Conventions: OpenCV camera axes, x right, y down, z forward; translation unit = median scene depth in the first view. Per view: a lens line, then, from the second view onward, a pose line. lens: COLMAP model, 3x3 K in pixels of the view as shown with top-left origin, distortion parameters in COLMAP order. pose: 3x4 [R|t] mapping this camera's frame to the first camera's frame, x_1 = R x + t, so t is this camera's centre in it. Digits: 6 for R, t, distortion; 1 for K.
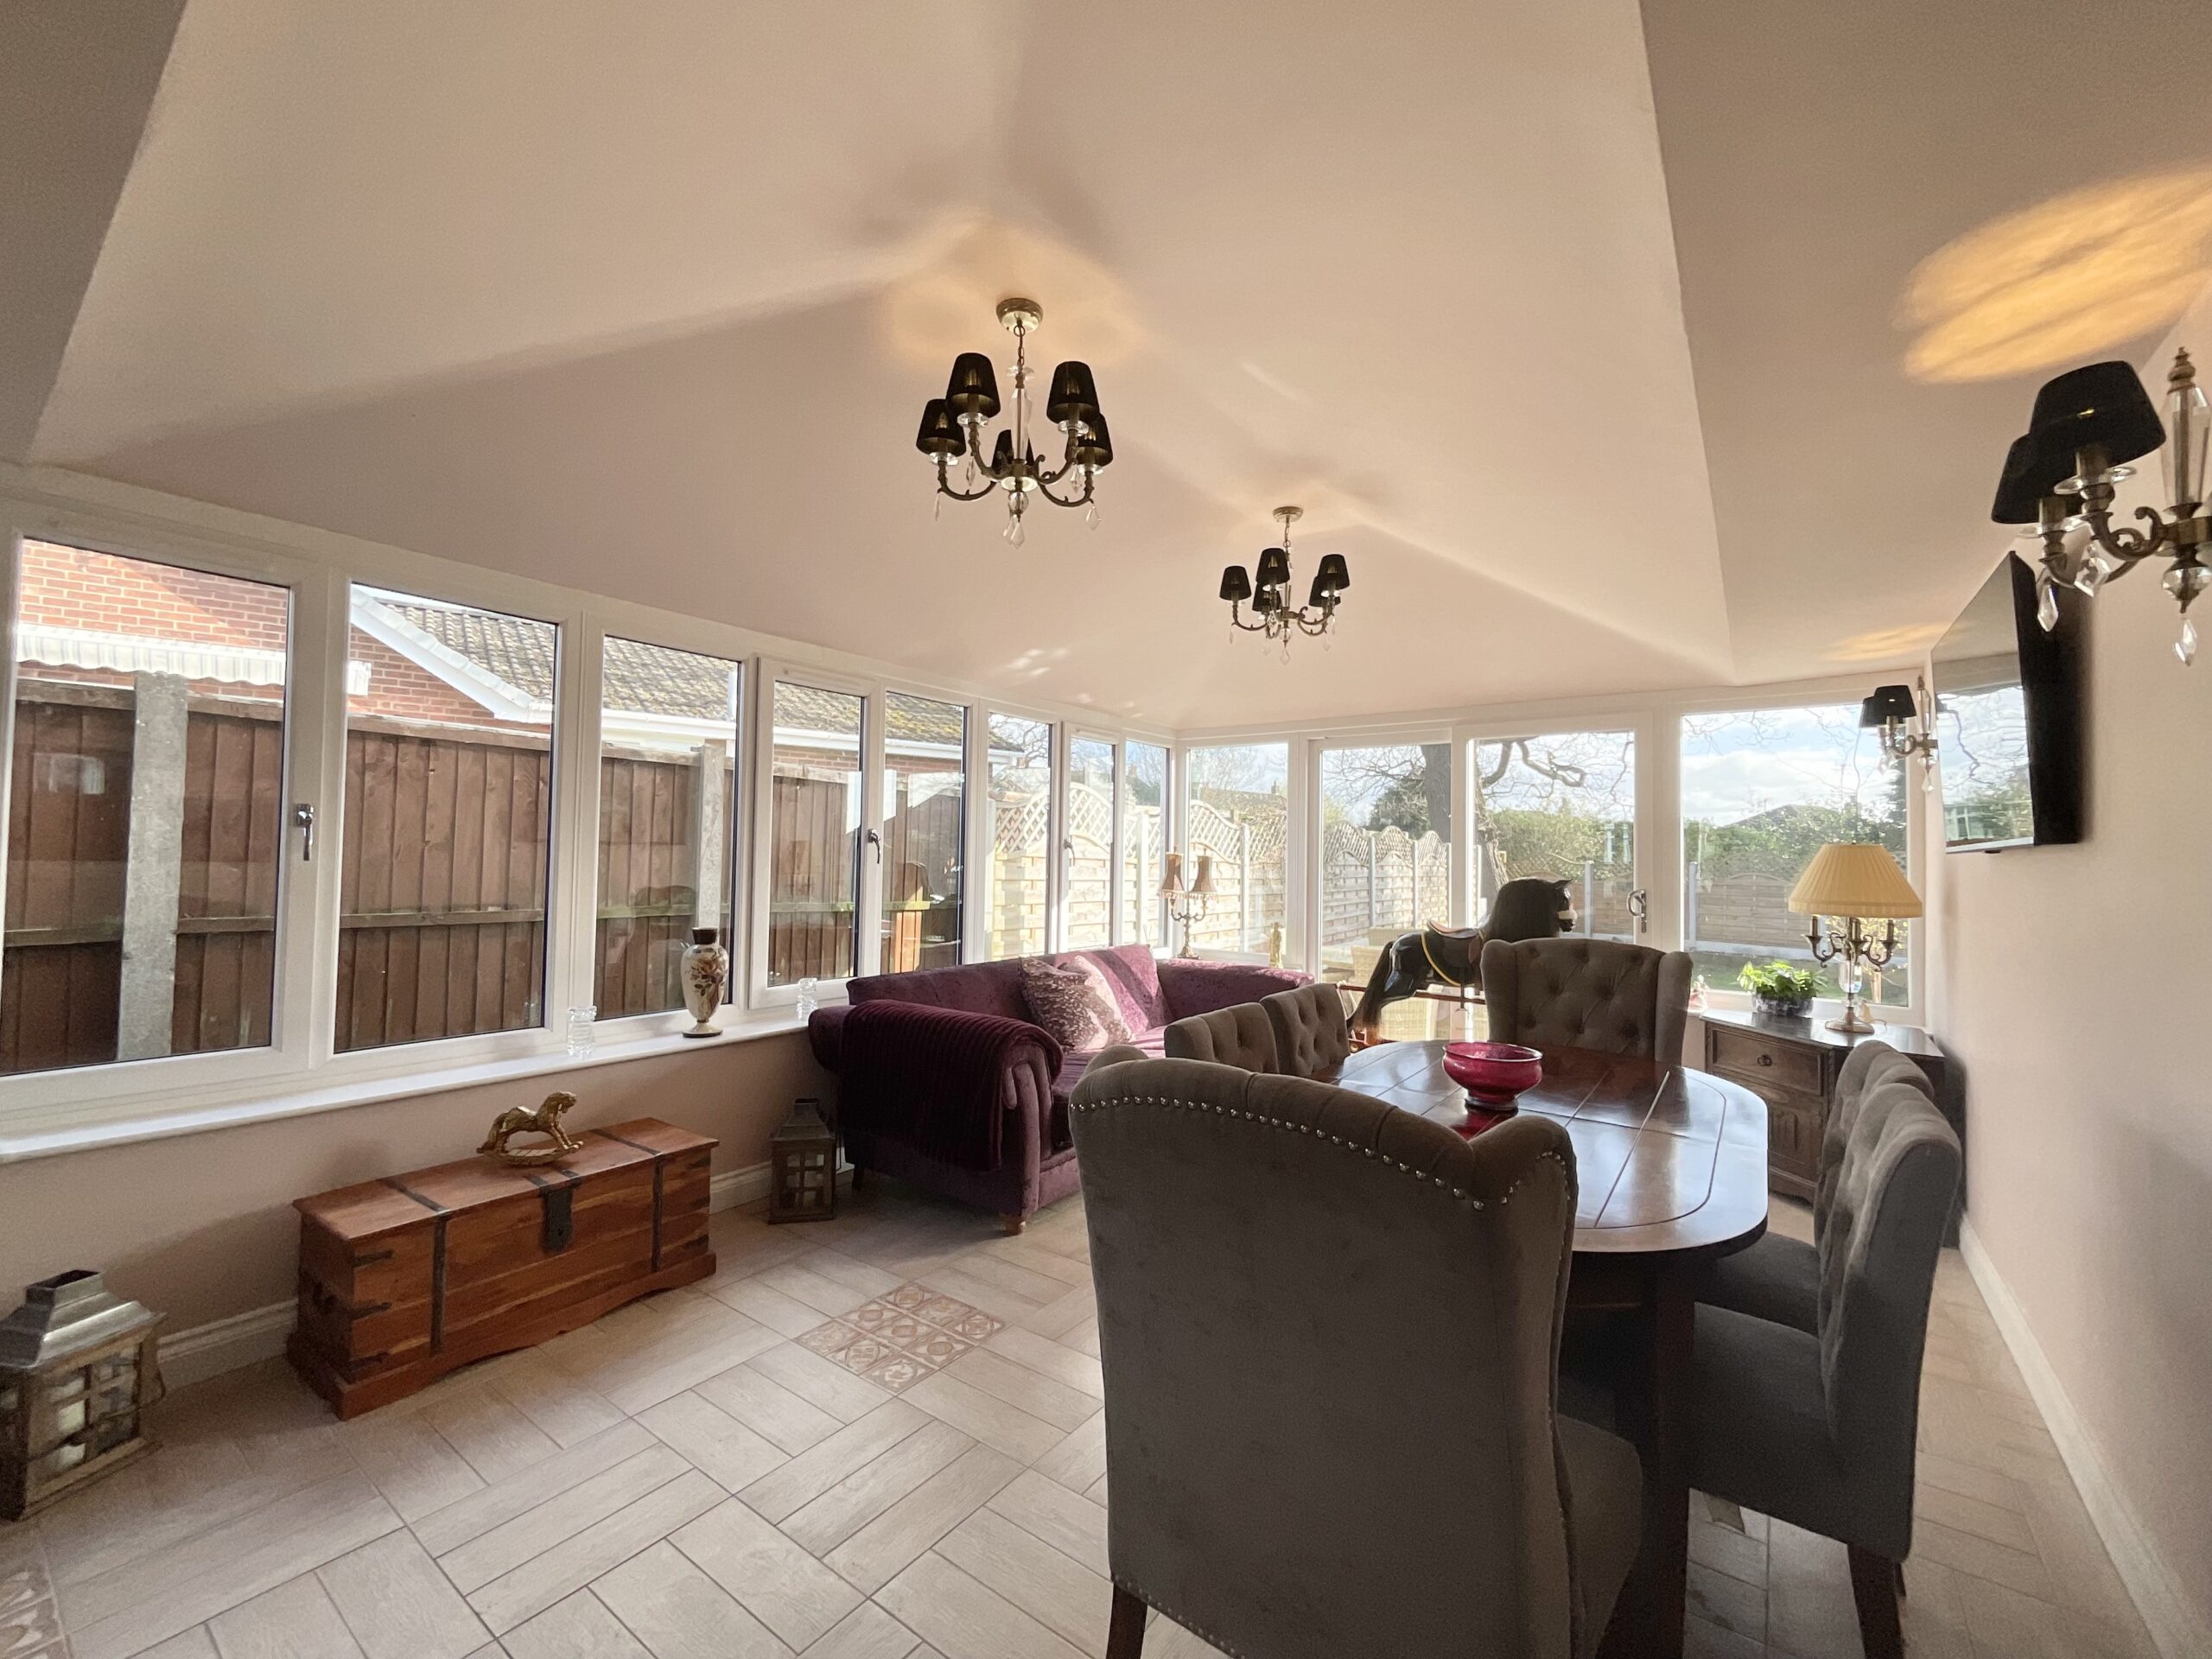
lens RADIAL K [[904.9, 0, 1106.0], [0, 904.9, 829.5], [0, 0, 1]] dist [0.000162, 0.000555]
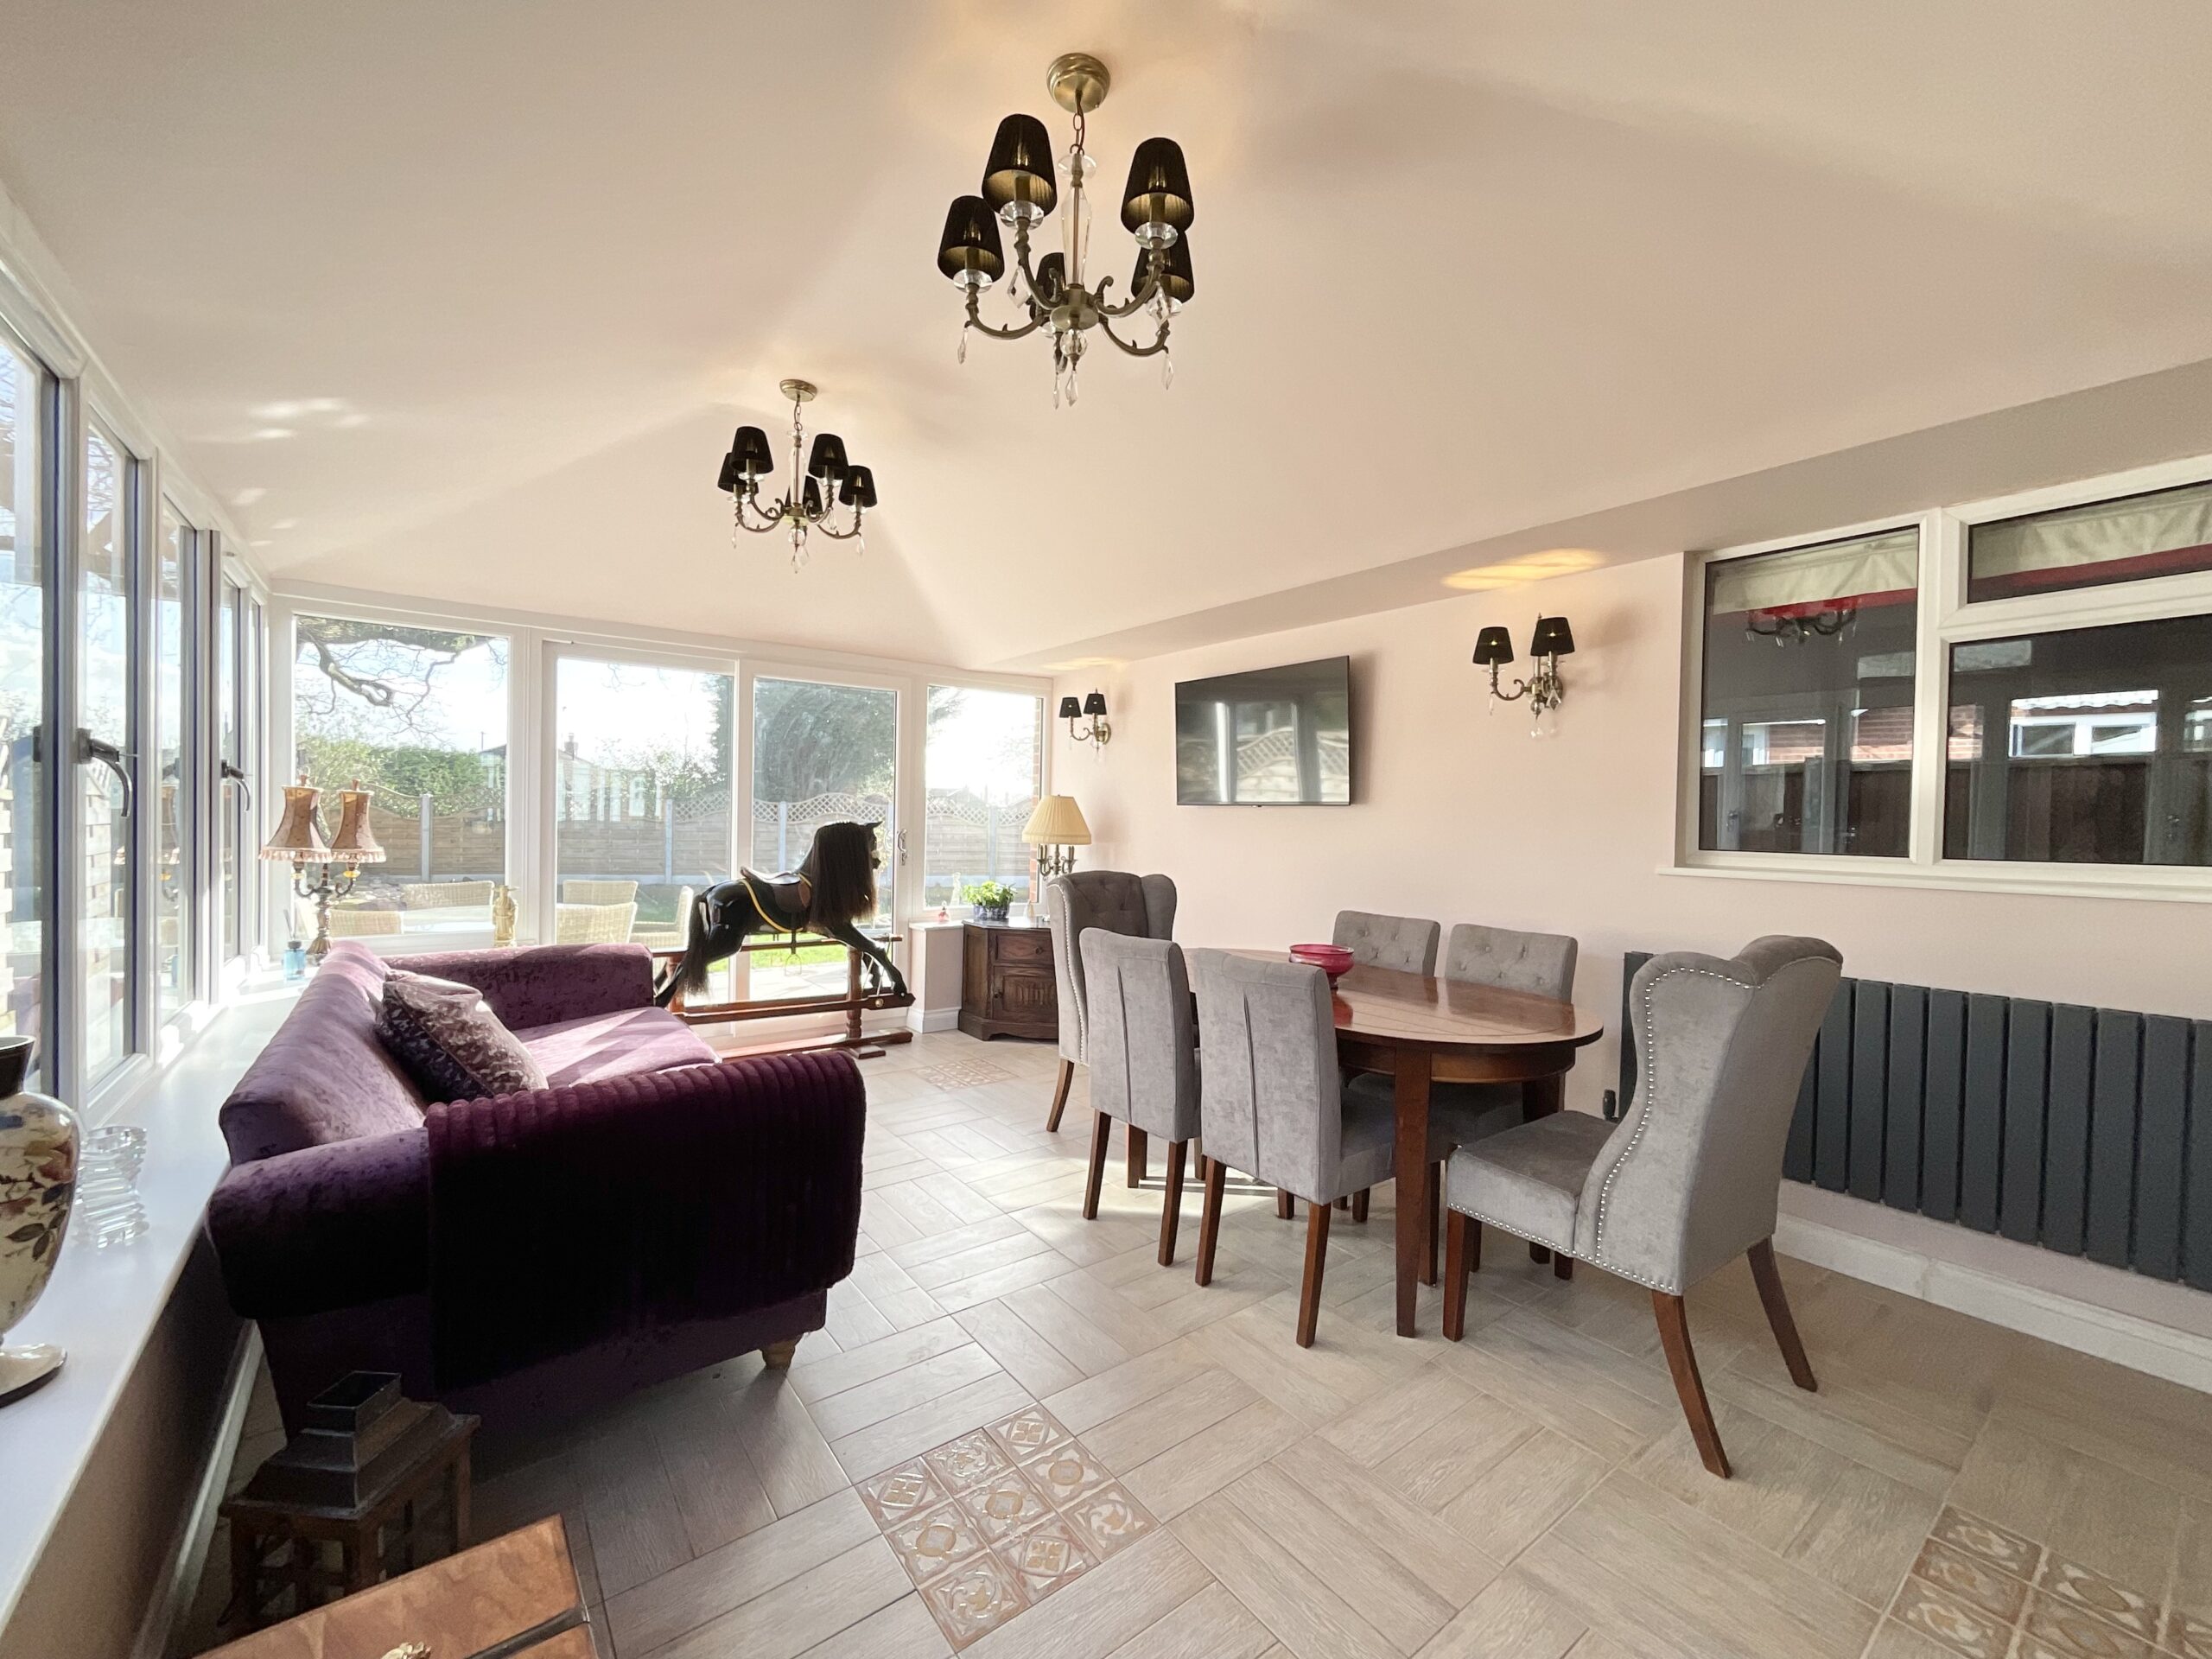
lens RADIAL K [[904.9, 0, 1106.0], [0, 904.9, 829.5], [0, 0, 1]] dist [0.000162, 0.000555]
pose [[0.277398, -0.028816, 0.960323, -0.468165], [-0.045463, 0.998037, 0.043080, 0.004884], [-0.959679, -0.055610, 0.275543, 0.422581]]
